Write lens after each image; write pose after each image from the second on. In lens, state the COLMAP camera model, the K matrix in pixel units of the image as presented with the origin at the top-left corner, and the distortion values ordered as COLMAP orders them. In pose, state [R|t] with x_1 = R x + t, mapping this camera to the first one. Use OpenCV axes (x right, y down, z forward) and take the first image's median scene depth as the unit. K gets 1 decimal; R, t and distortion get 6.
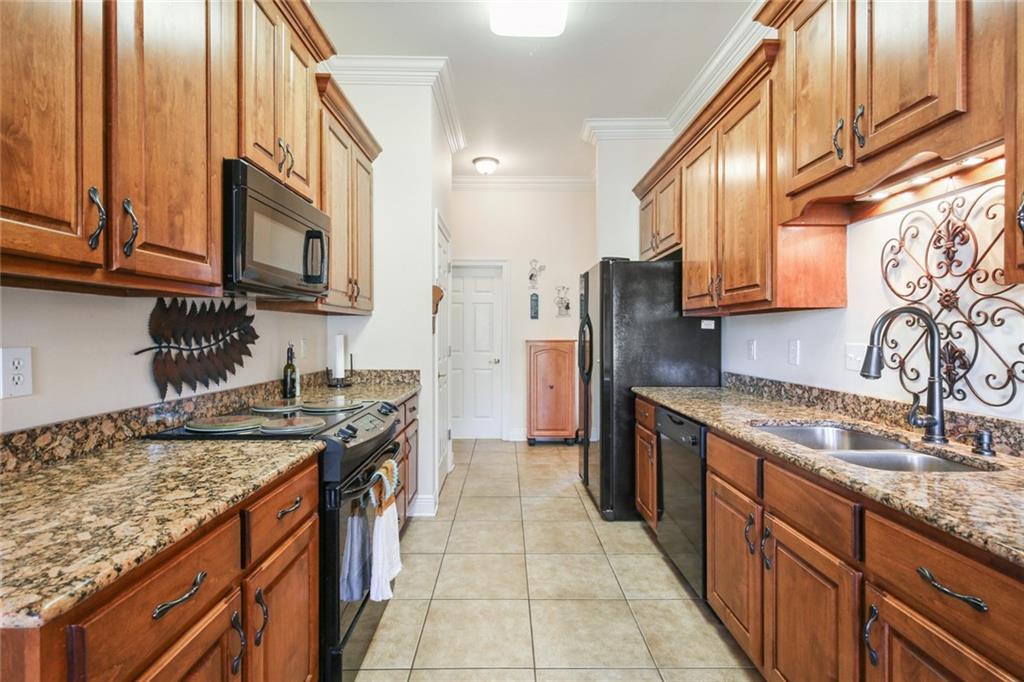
lens RADIAL K [[477.7, 0, 511.8], [0, 477.7, 334.8], [0, 0, 1]] dist [0.002674, 0.001143]
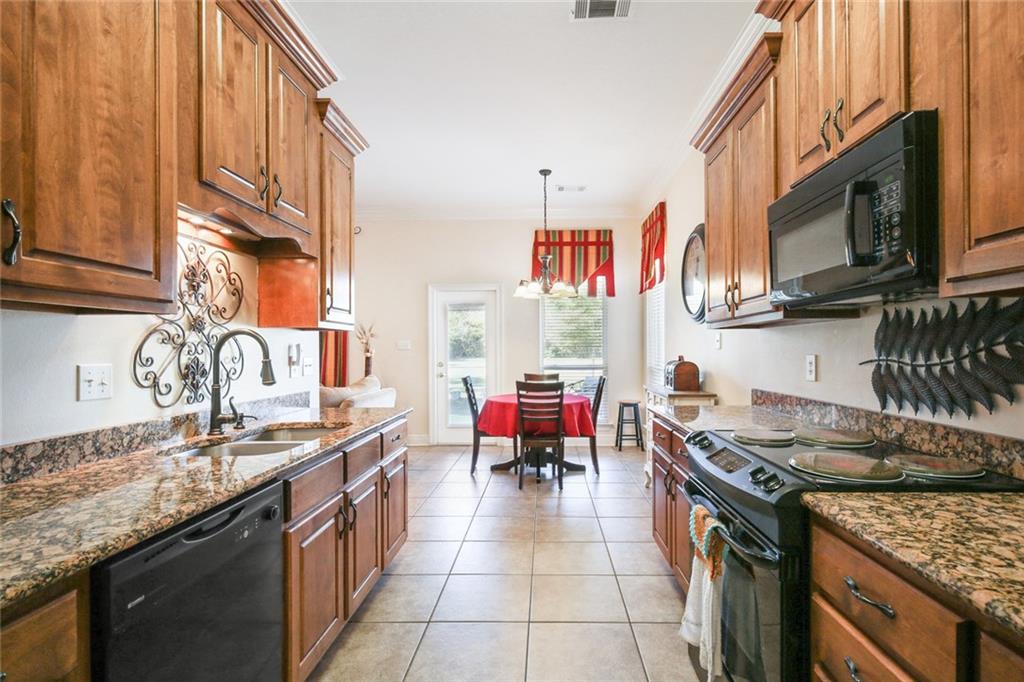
lens RADIAL K [[477.7, 0, 510.6], [0, 477.7, 349.9], [0, 0, 1]] dist [0.002674, 0.001143]
pose [[-0.995858, 0.004579, 0.090812, -0.011762], [0.004905, 0.999982, 0.003363, -0.004022], [-0.090795, 0.003794, -0.995862, 1.960762]]
